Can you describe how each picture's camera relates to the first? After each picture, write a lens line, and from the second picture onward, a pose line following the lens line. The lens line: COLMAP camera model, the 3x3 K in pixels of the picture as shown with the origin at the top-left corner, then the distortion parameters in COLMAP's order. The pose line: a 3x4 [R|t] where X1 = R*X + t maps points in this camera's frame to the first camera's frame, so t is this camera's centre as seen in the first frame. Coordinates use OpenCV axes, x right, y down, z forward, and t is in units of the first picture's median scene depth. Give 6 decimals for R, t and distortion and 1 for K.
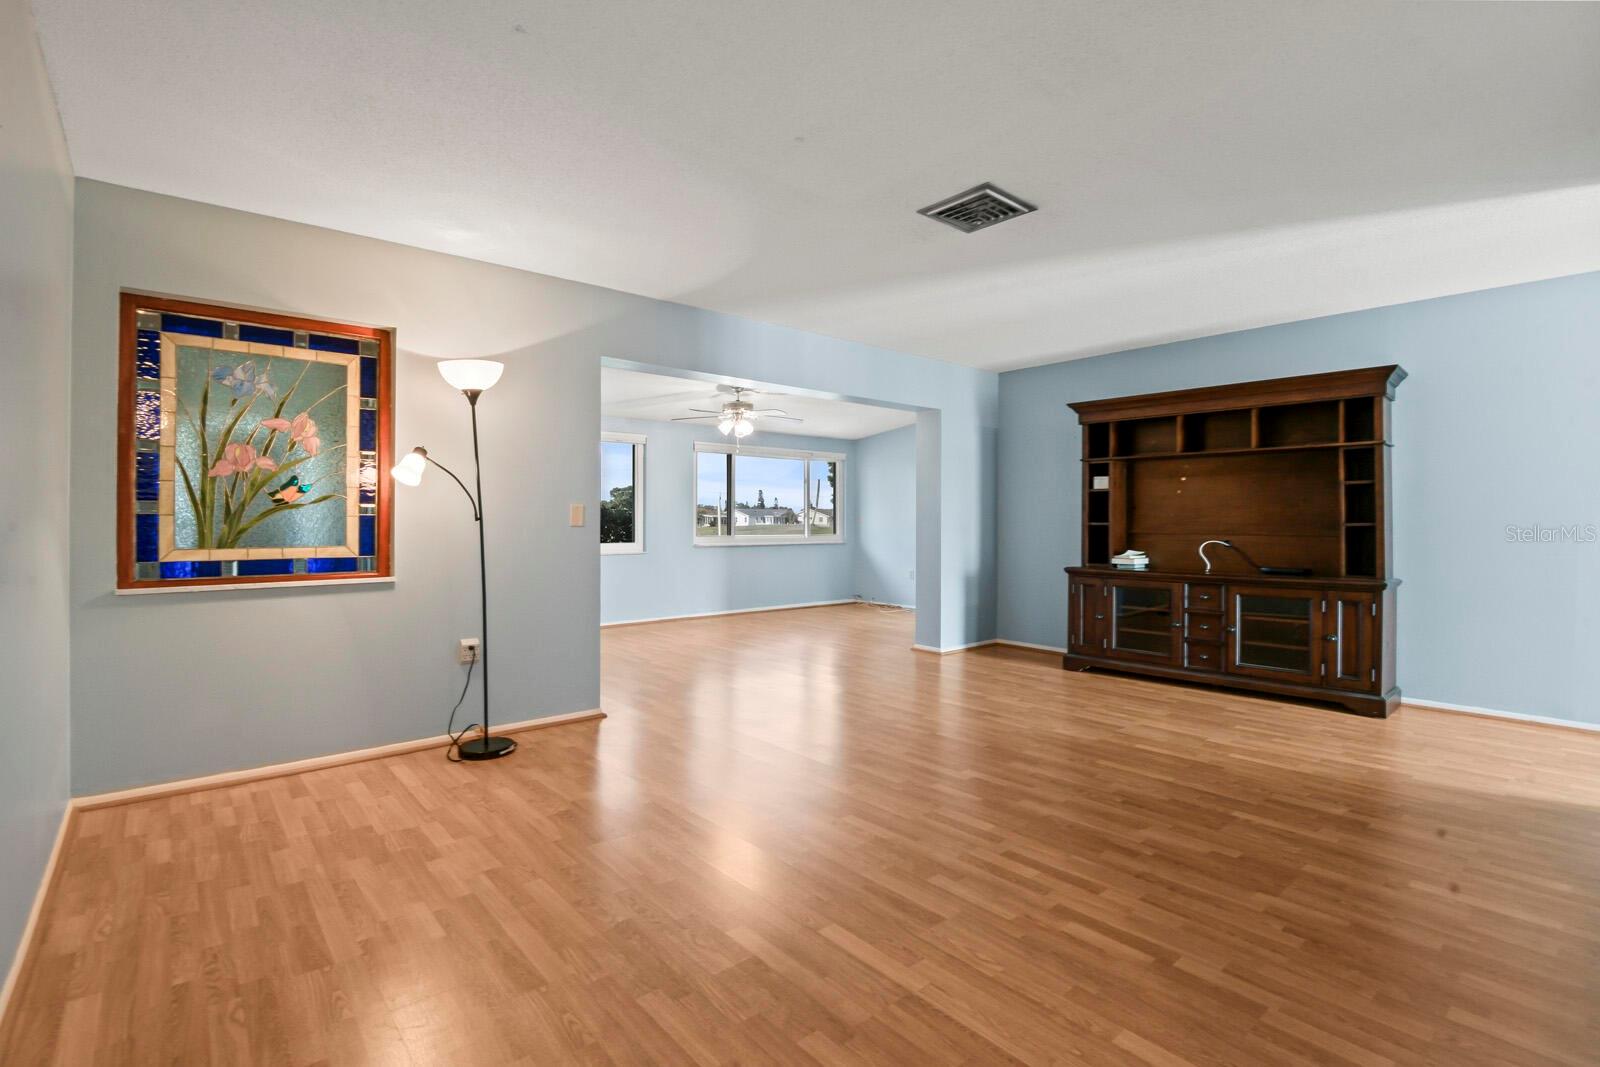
lens RADIAL K [[753.5, 0, 798.2], [0, 753.5, 534.3], [0, 0, 1]] dist [-0.008021, -0.005389]
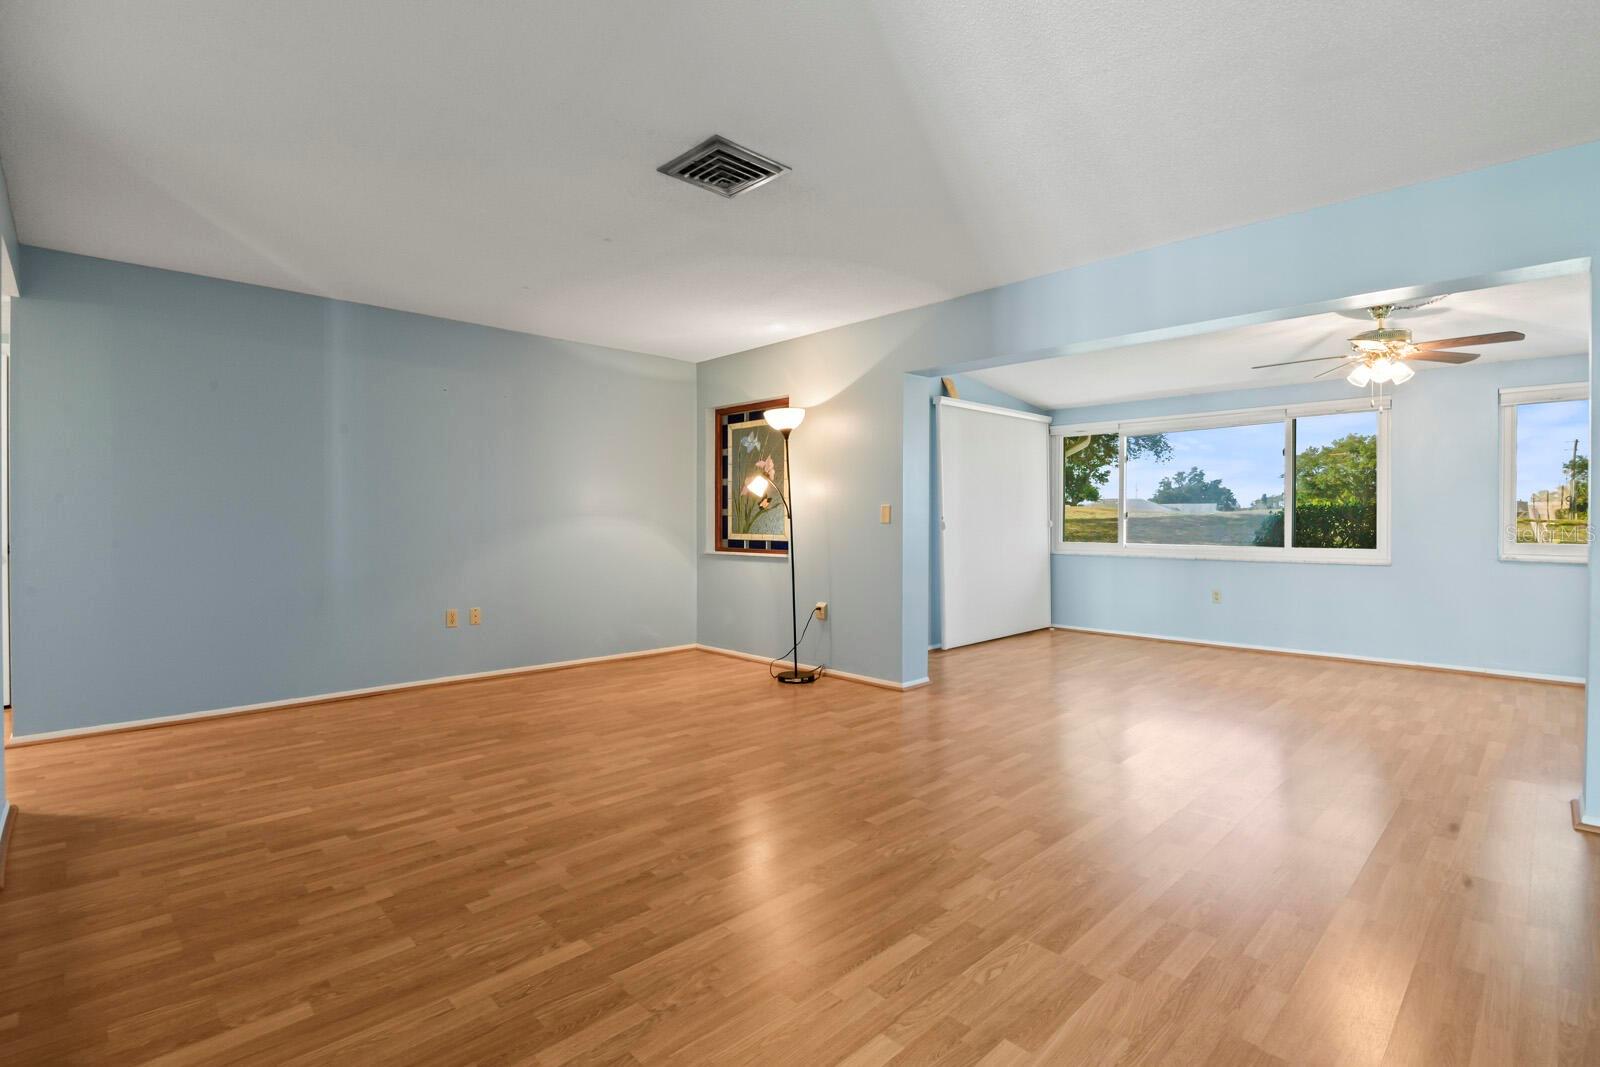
lens RADIAL K [[753.5, 0, 790.5], [0, 753.5, 526.9], [0, 0, 1]] dist [-0.008021, -0.005389]
pose [[0.051269, 0.006092, -0.998666, 1.101988], [-0.018831, 0.999810, 0.005132, -0.008877], [0.998507, 0.018543, 0.051374, 0.996976]]
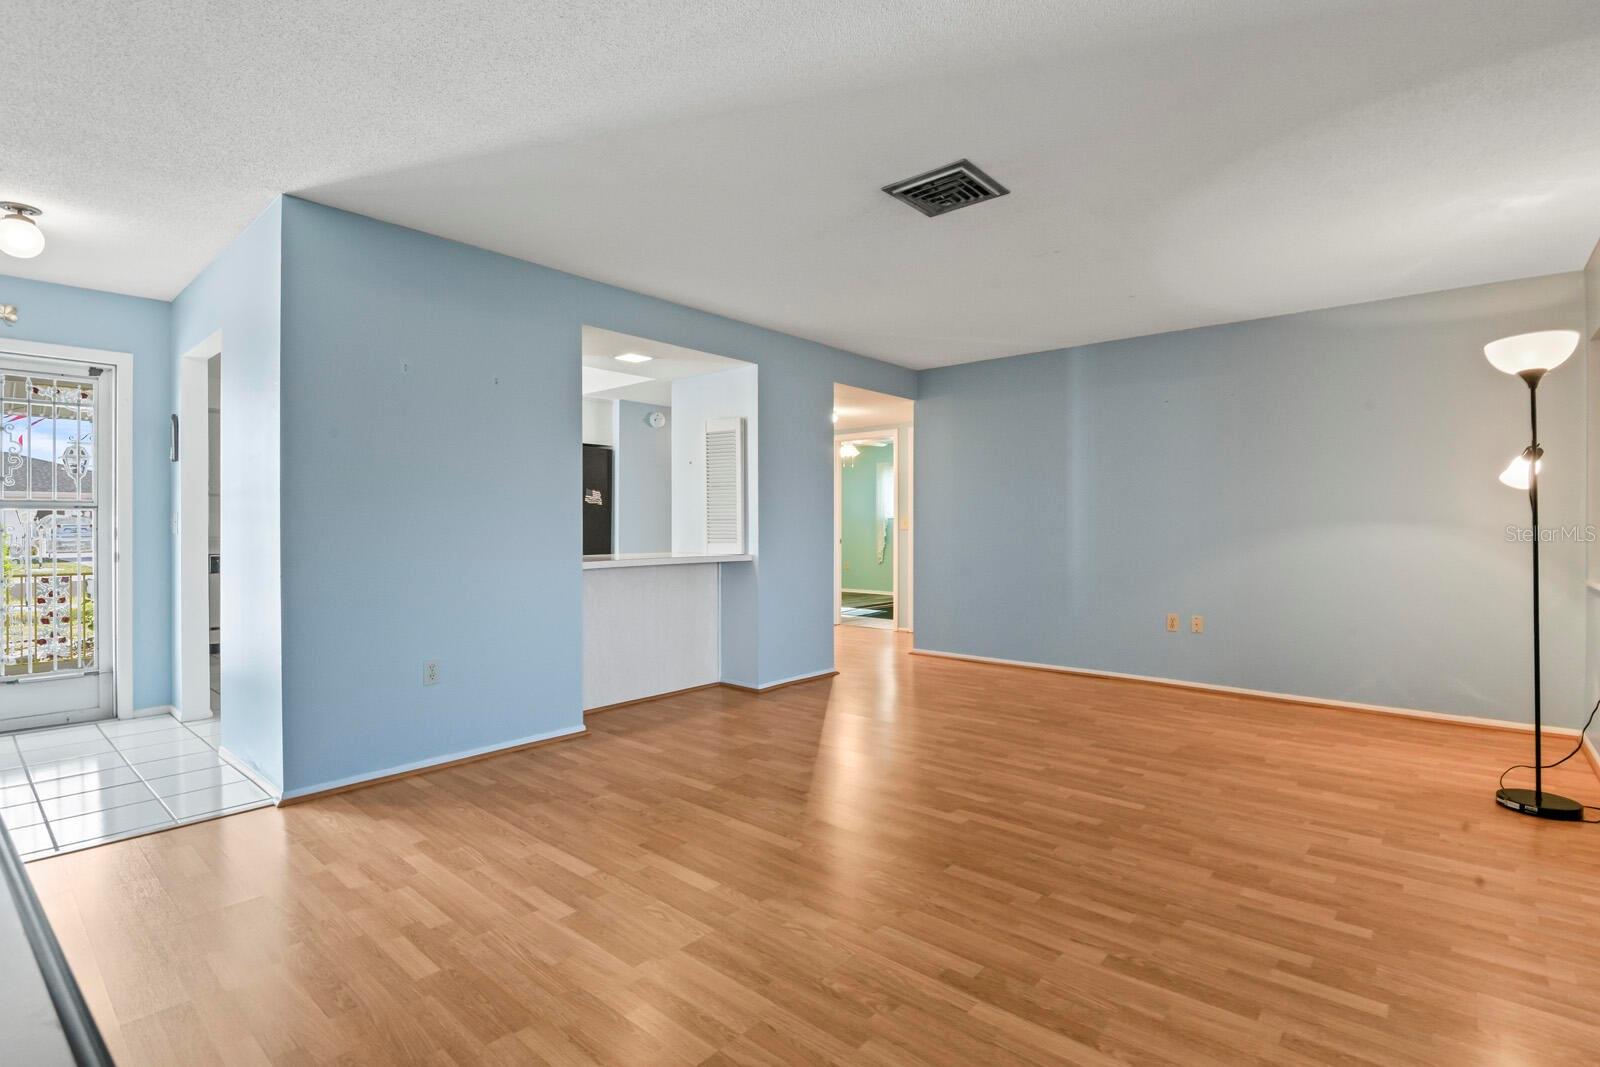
lens RADIAL K [[753.5, 0, 795.6], [0, 753.5, 513.9], [0, 0, 1]] dist [-0.008021, -0.005389]
pose [[-0.990799, -0.003874, -0.135283, 0.531896], [-0.004169, 0.999990, 0.001894, -0.028594], [0.135274, 0.002440, -0.990805, 1.838452]]
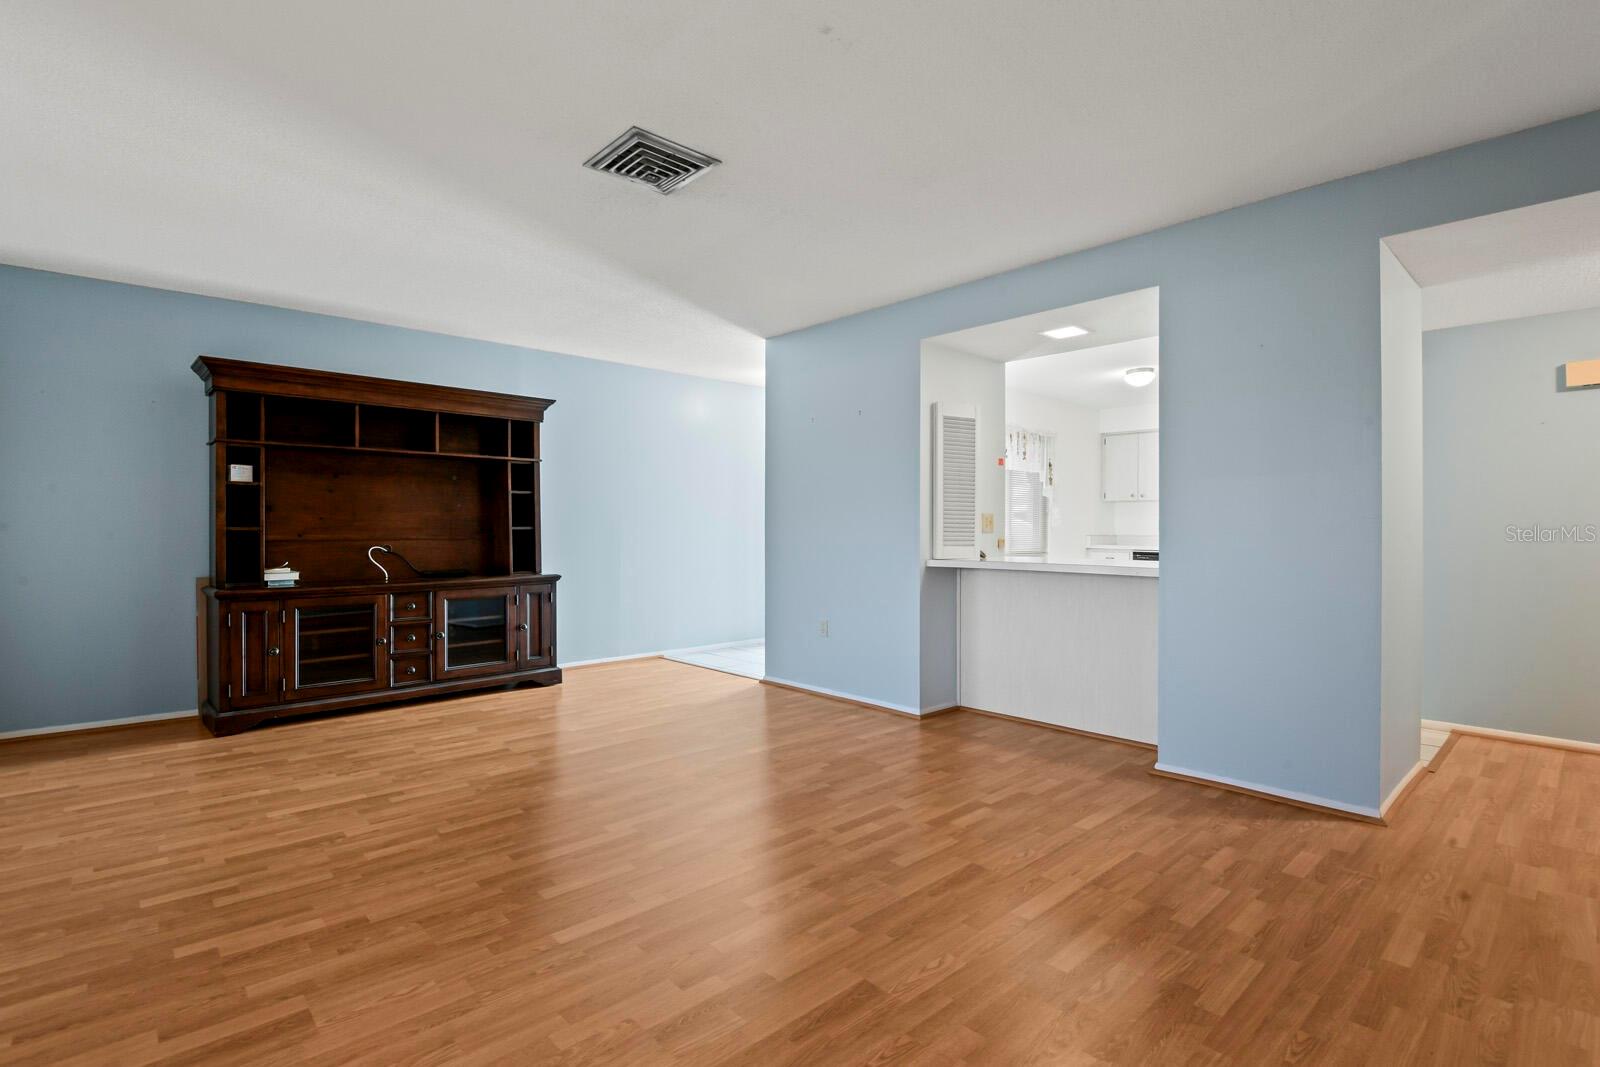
lens RADIAL K [[753.5, 0, 801.6], [0, 753.5, 517.9], [0, 0, 1]] dist [-0.008021, -0.005389]
pose [[-0.039579, 0.011024, 0.999156, -0.616262], [0.019267, 0.999762, -0.010267, -0.010564], [-0.999031, 0.018845, -0.039782, 0.831757]]
